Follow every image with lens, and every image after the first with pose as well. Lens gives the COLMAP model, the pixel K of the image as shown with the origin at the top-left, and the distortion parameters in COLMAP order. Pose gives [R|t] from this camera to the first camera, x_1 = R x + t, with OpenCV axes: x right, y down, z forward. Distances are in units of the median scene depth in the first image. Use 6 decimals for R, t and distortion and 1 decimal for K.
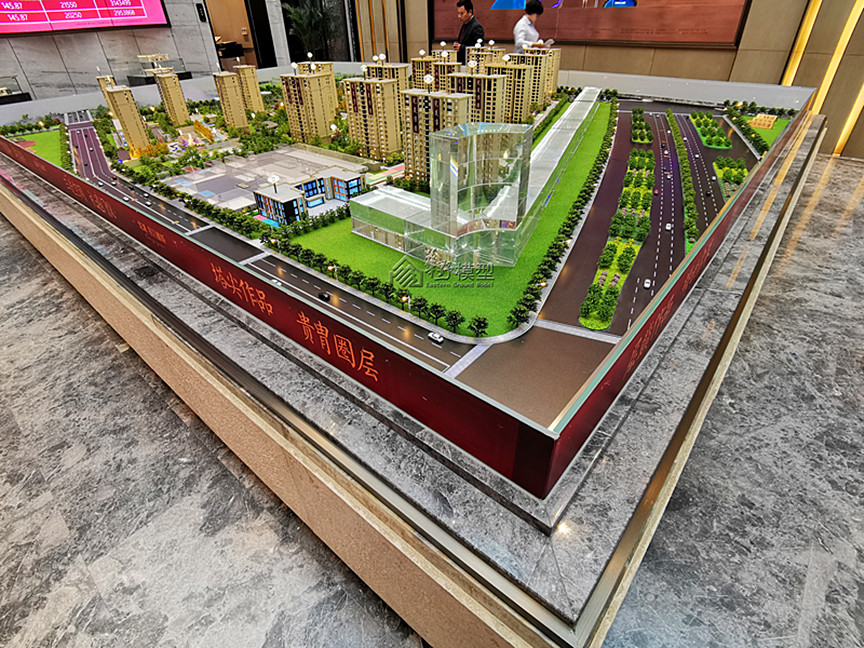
lens RADIAL K [[436.4, 0, 432.0], [0, 436.4, 324.0], [0, 0, 1]] dist [-0.033832, 0.002941]
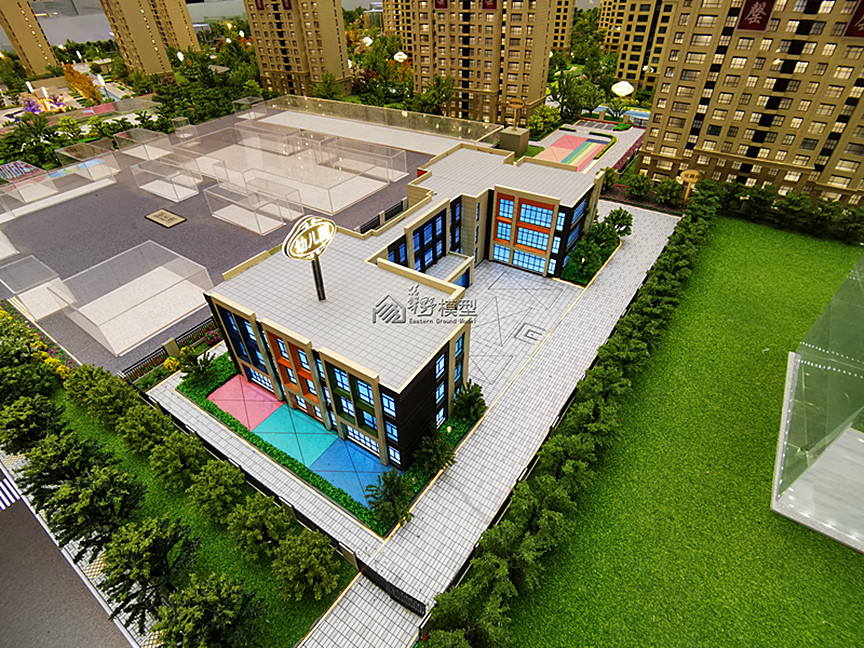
lens RADIAL K [[436.4, 0, 432.0], [0, 436.4, 324.0], [0, 0, 1]] dist [-0.033832, 0.002941]
pose [[0.993387, -0.081798, 0.080575, -0.218439], [0.076194, 0.994610, 0.070327, -0.203312], [-0.085893, -0.063723, 0.994264, 0.533122]]
